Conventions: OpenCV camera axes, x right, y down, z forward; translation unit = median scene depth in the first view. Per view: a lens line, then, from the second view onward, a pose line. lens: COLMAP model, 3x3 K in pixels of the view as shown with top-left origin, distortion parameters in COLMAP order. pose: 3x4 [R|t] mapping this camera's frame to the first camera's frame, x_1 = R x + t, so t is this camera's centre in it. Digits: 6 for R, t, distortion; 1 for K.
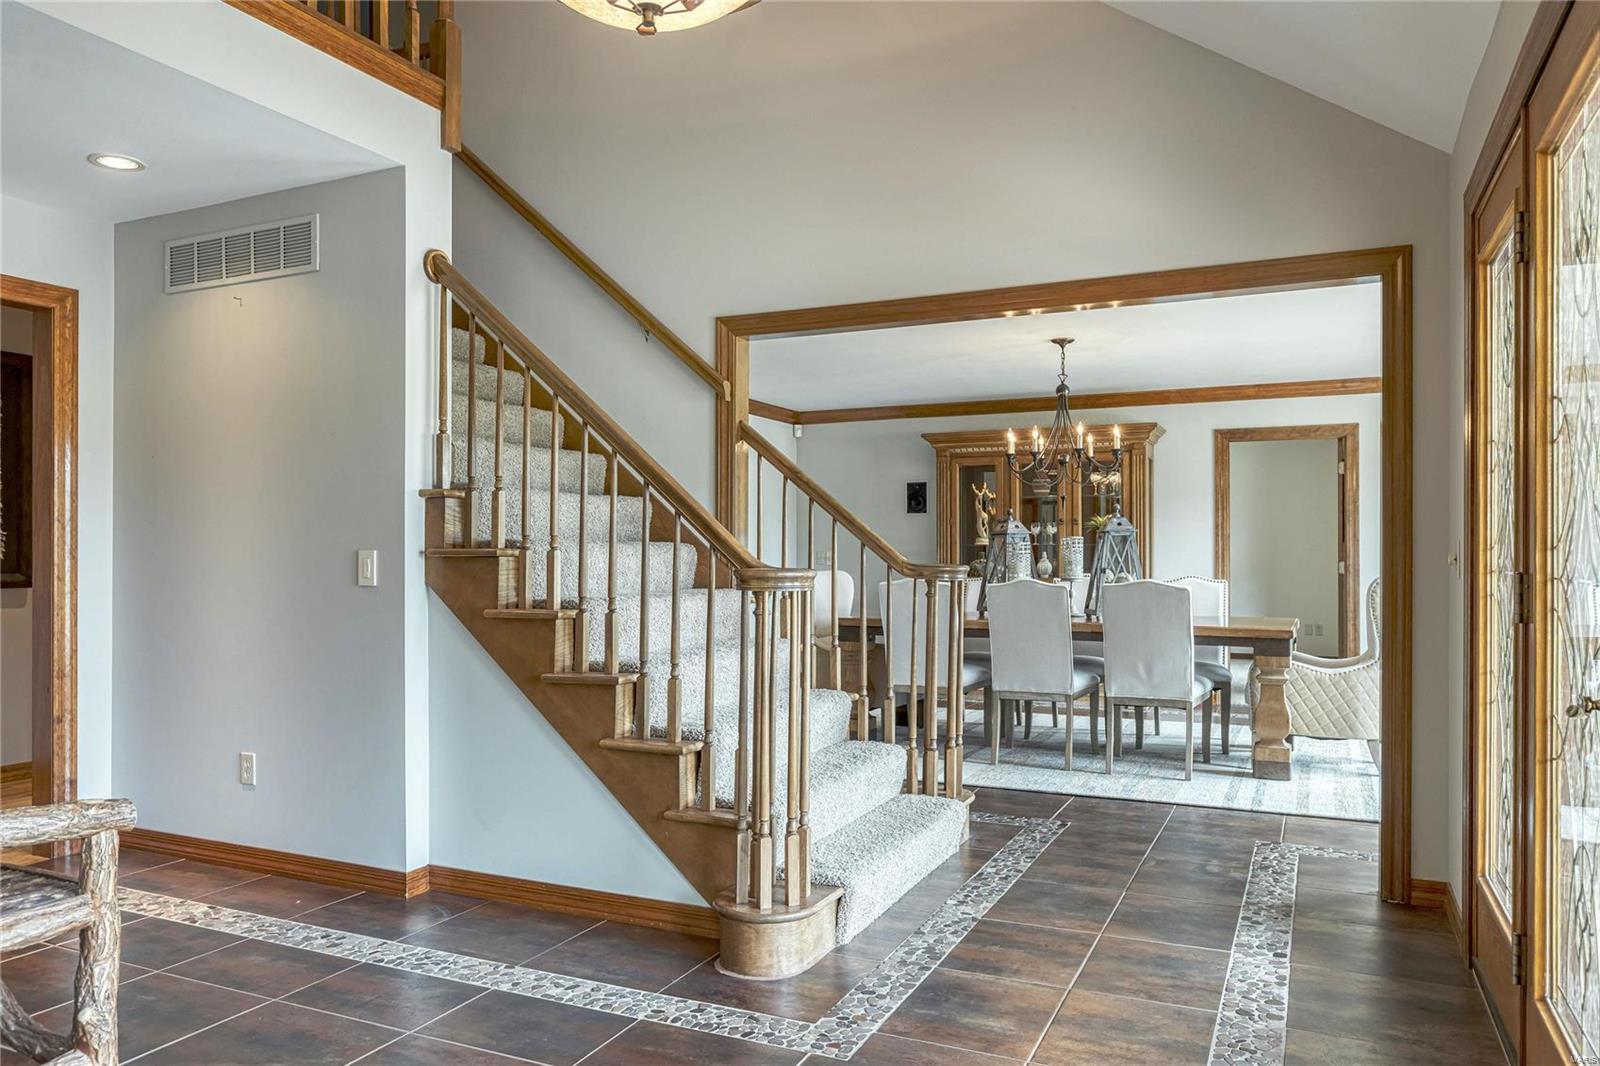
lens RADIAL K [[1094.6, 0, 800.0], [0, 1094.6, 533.0], [0, 0, 1]] dist [-0.003603, 0.003761]
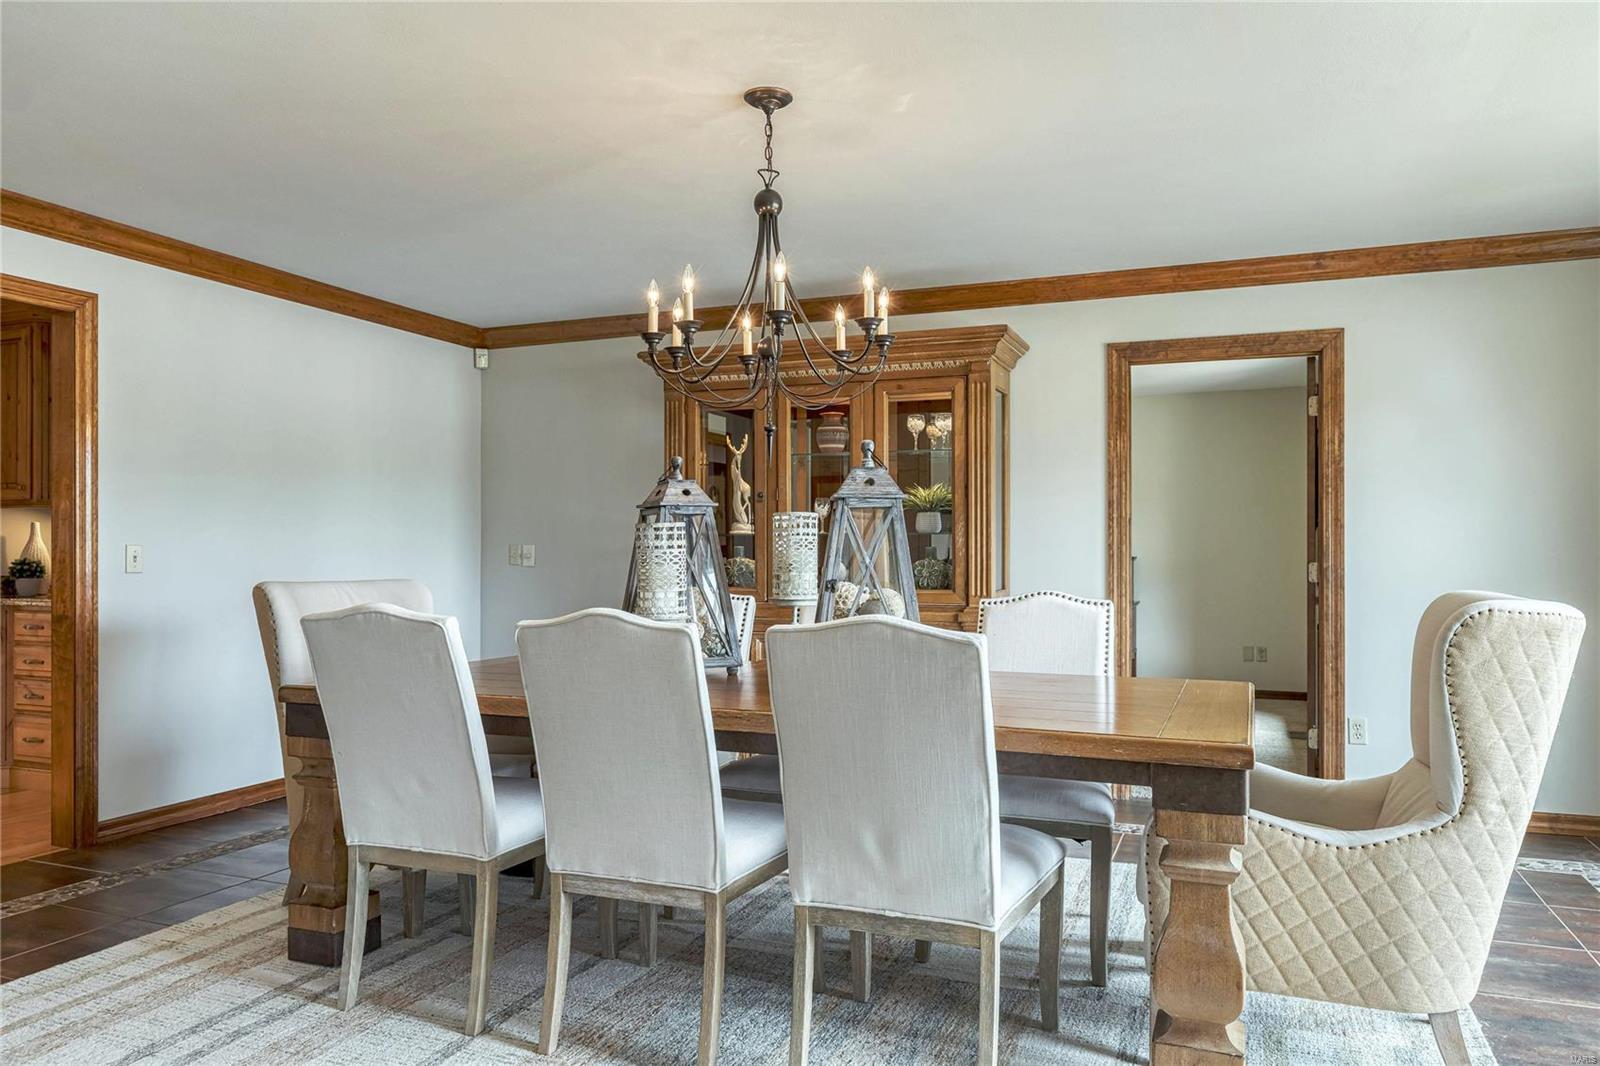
lens RADIAL K [[1098.7, 0, 793.8], [0, 1098.7, 525.1], [0, 0, 1]] dist [-0.009647, 0.000799]
pose [[0.998602, 0.002649, 0.052788, 0.180807], [-0.002462, 0.999990, -0.003605, 0.008579], [-0.052797, 0.003470, 0.998599, 0.418812]]
